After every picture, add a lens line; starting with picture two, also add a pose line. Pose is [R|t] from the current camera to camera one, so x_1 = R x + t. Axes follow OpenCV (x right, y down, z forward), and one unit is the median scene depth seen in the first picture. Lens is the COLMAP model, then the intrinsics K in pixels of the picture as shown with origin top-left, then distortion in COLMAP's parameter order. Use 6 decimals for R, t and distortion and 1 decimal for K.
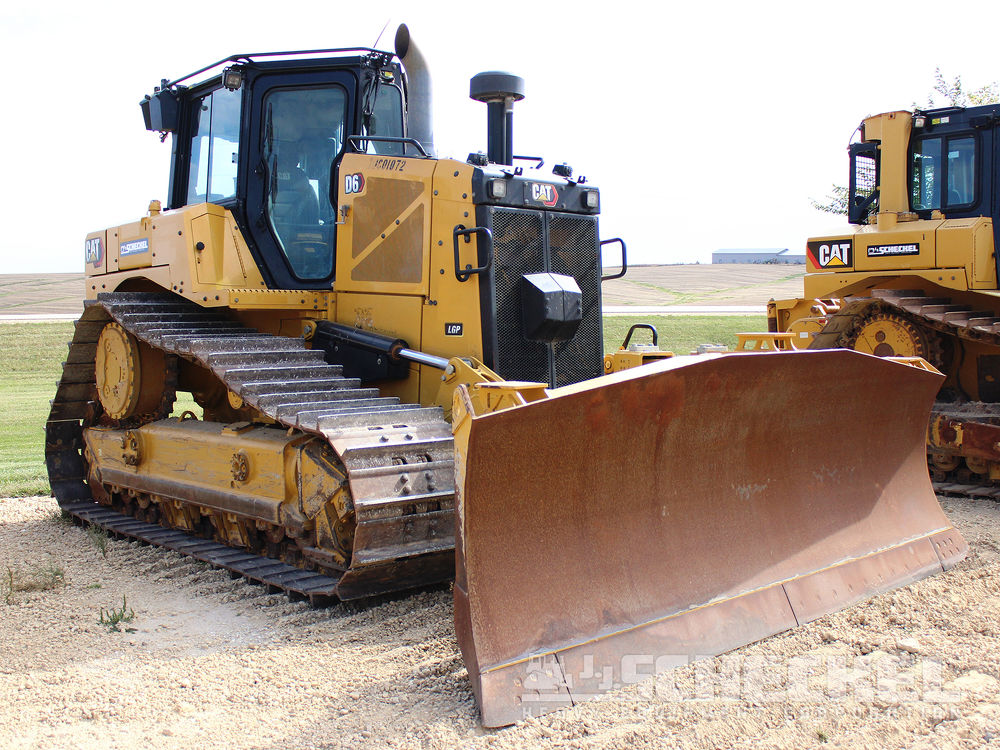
lens RADIAL K [[1119.2, 0, 501.9], [0, 1119.2, 384.2], [0, 0, 1]] dist [-0.168426, 0.217862]
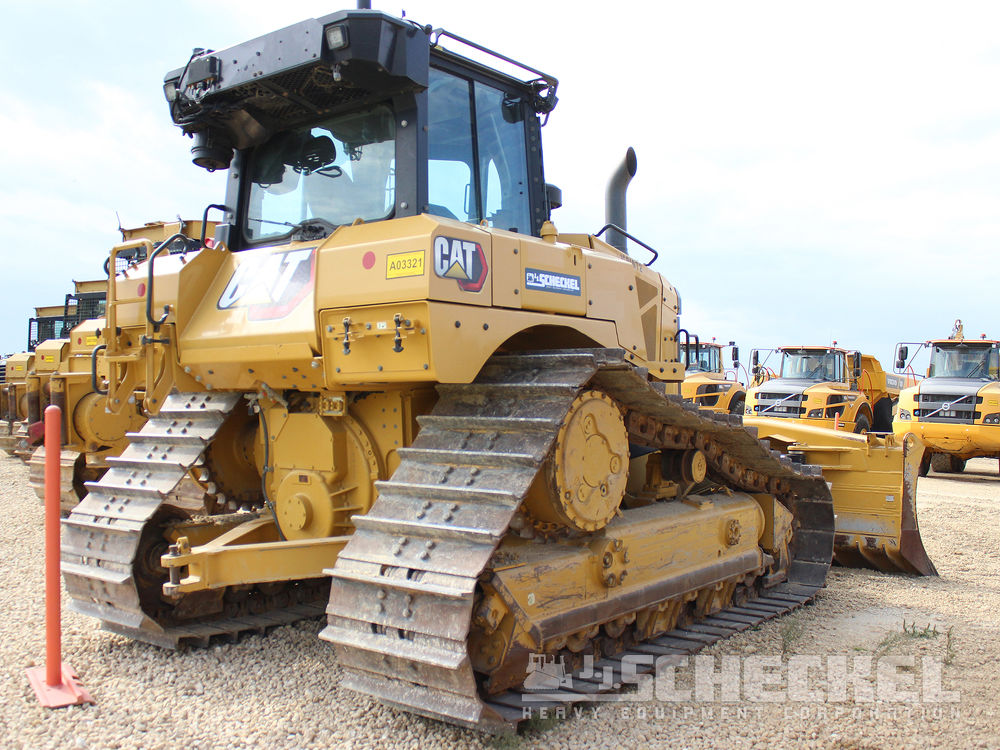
lens RADIAL K [[999.1, 0, 481.1], [0, 999.1, 388.0], [0, 0, 1]] dist [-0.182689, 0.176114]
pose [[-0.170142, 0.024280, 0.985120, -1.053324], [0.045680, 0.998816, -0.016728, -0.055754], [-0.984360, 0.042154, -0.171050, 1.292544]]
